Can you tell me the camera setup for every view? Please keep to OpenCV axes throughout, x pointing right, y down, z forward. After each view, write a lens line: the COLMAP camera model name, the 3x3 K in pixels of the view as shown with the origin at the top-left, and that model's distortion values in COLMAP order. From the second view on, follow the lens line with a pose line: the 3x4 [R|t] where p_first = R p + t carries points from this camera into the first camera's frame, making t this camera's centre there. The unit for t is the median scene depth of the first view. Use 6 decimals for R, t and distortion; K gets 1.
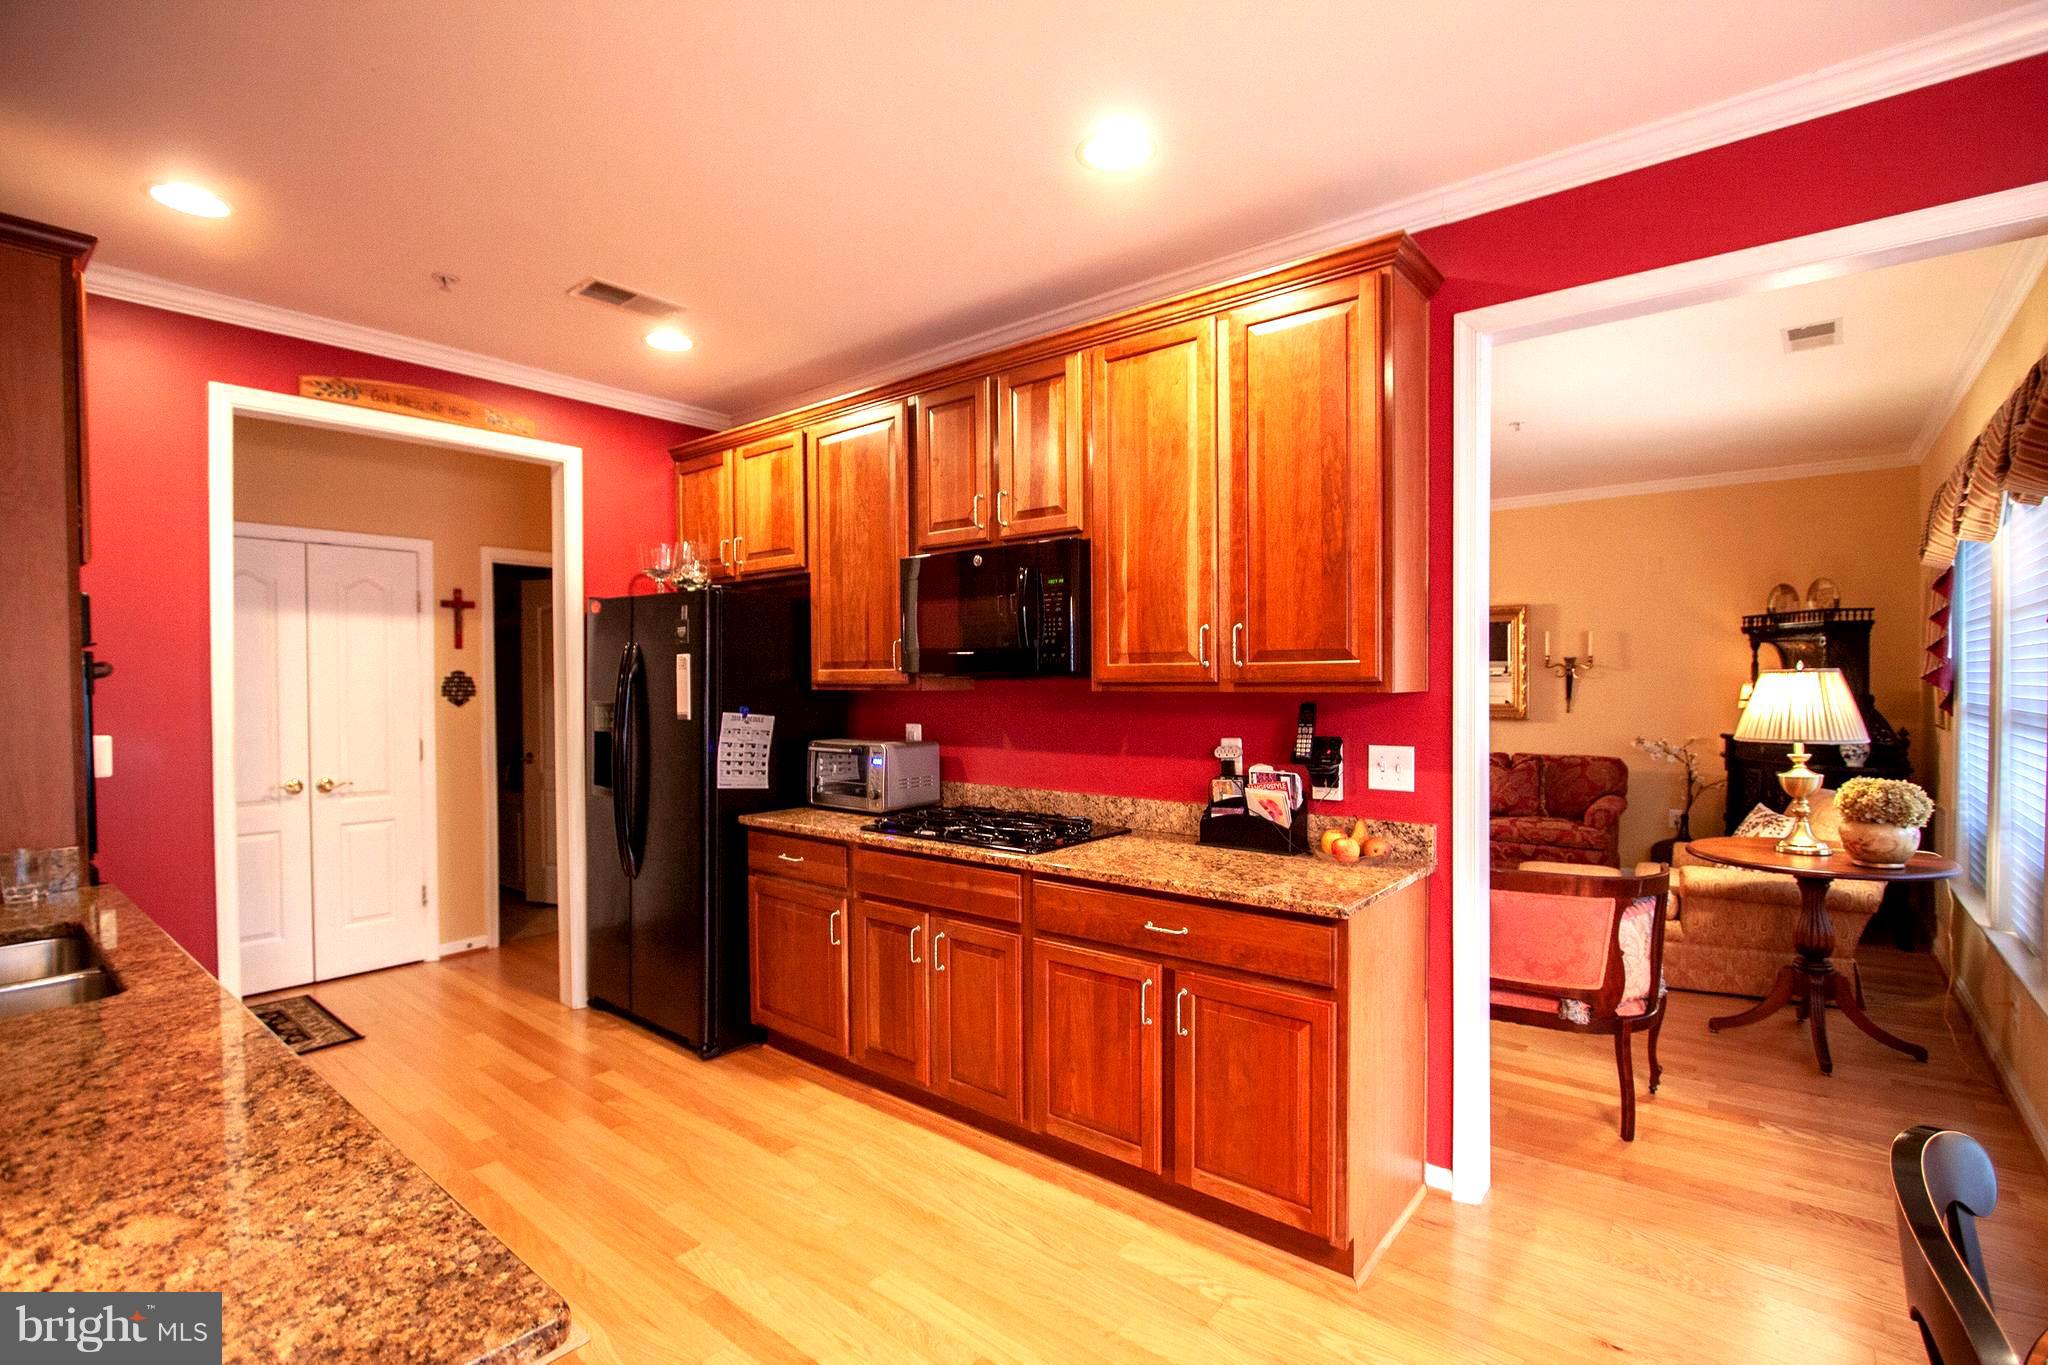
lens RADIAL K [[947.0, 0, 1031.6], [0, 947.0, 692.7], [0, 0, 1]] dist [-0.015797, 0.002151]
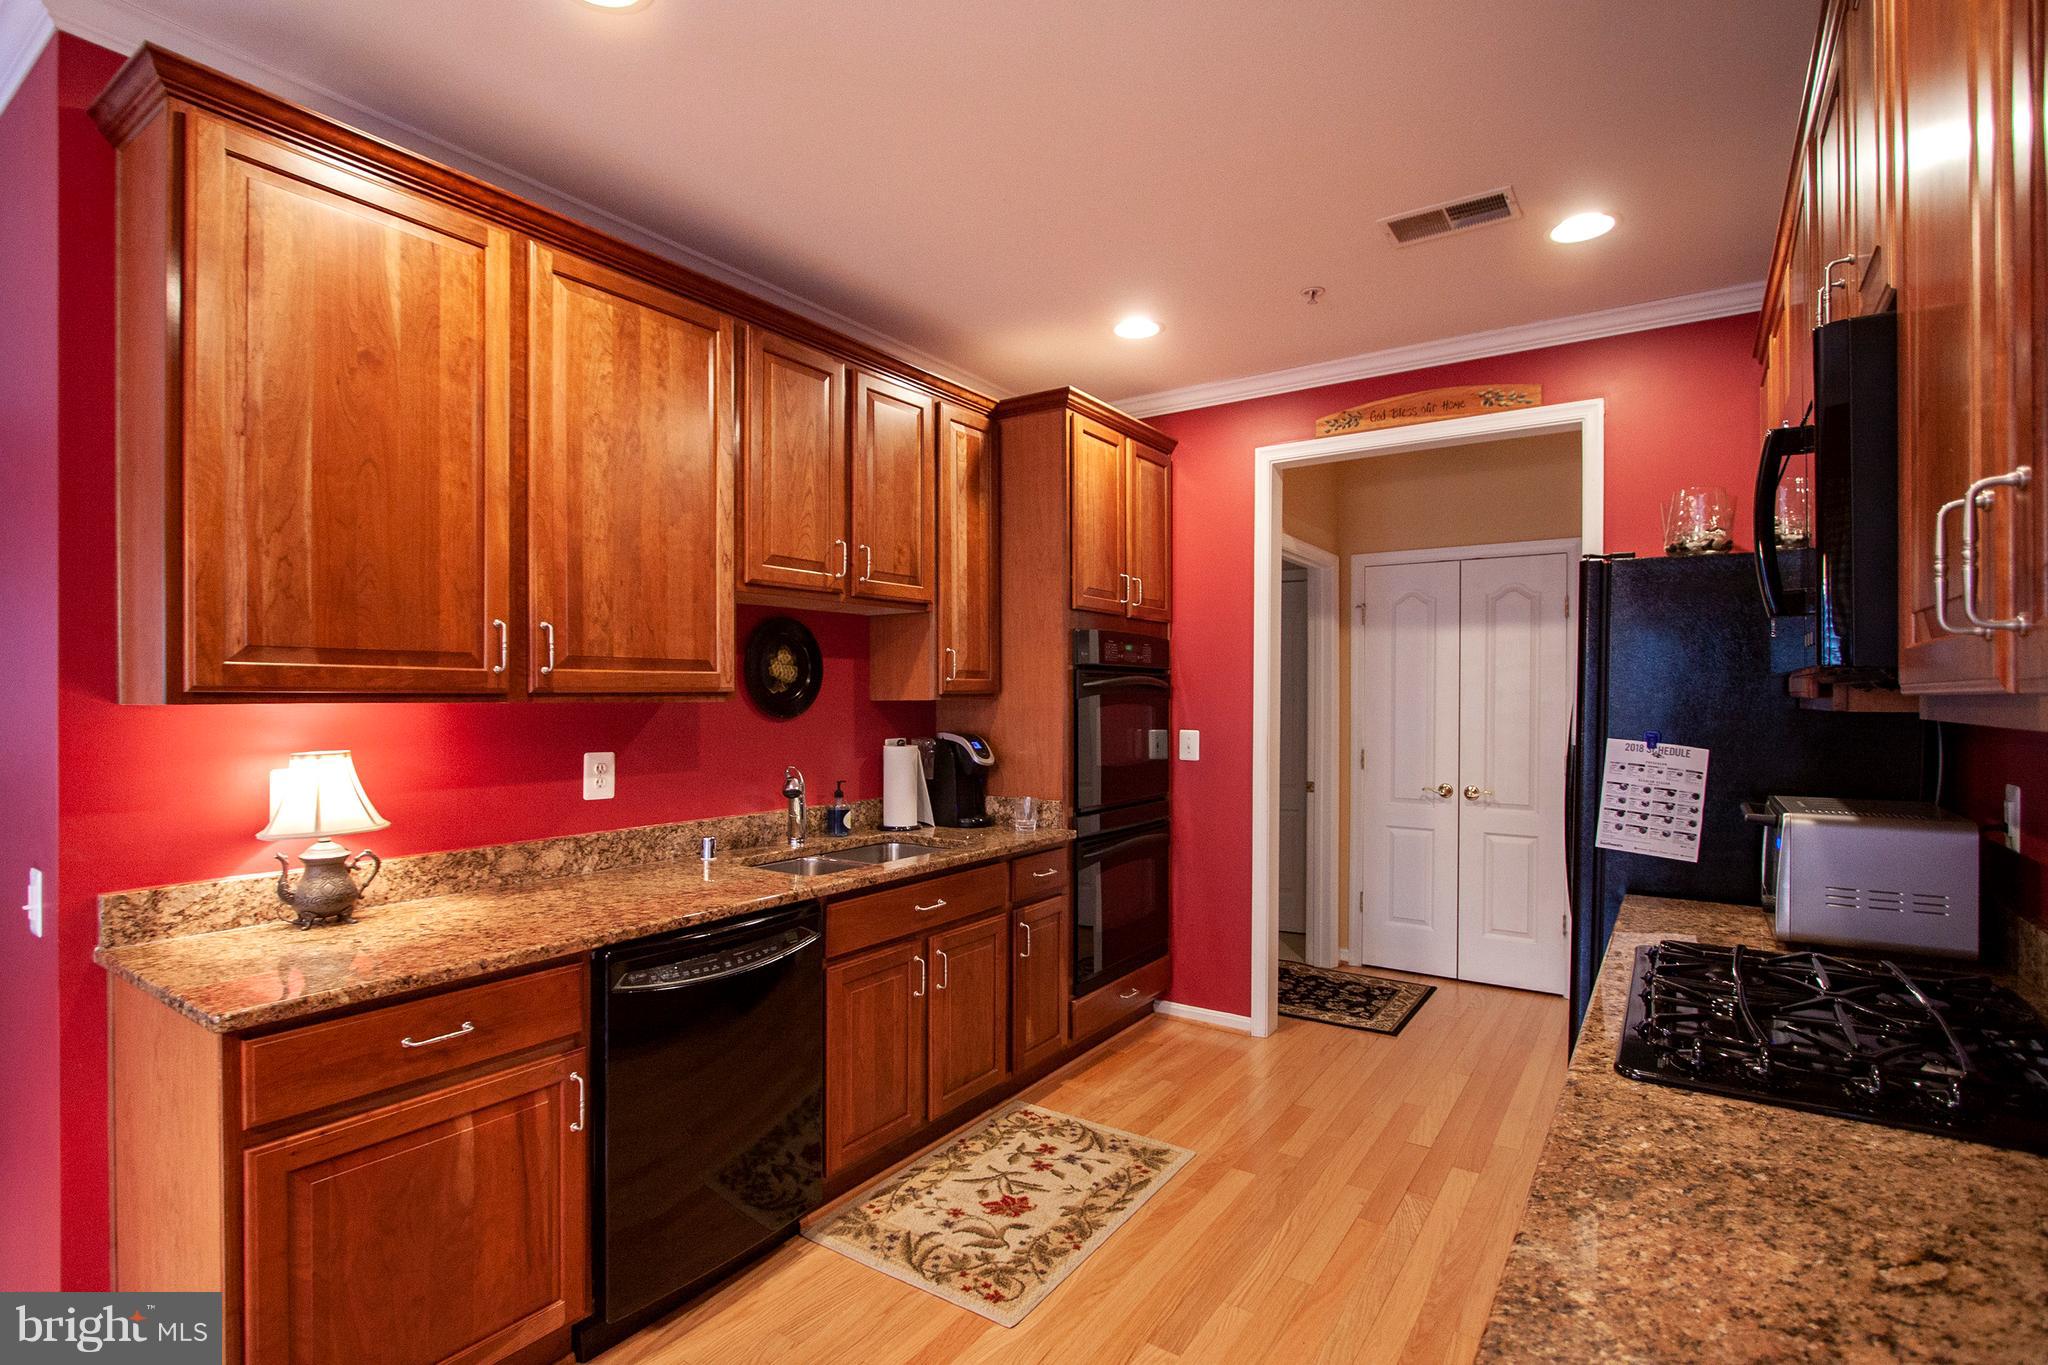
lens RADIAL K [[947.0, 0, 973.6], [0, 947.0, 695.3], [0, 0, 1]] dist [-0.015797, 0.002151]
pose [[0.088072, 0.005314, -0.996100, 0.322632], [-0.014488, 0.999887, 0.004053, -0.006247], [0.996009, 0.014074, 0.088139, 0.503565]]
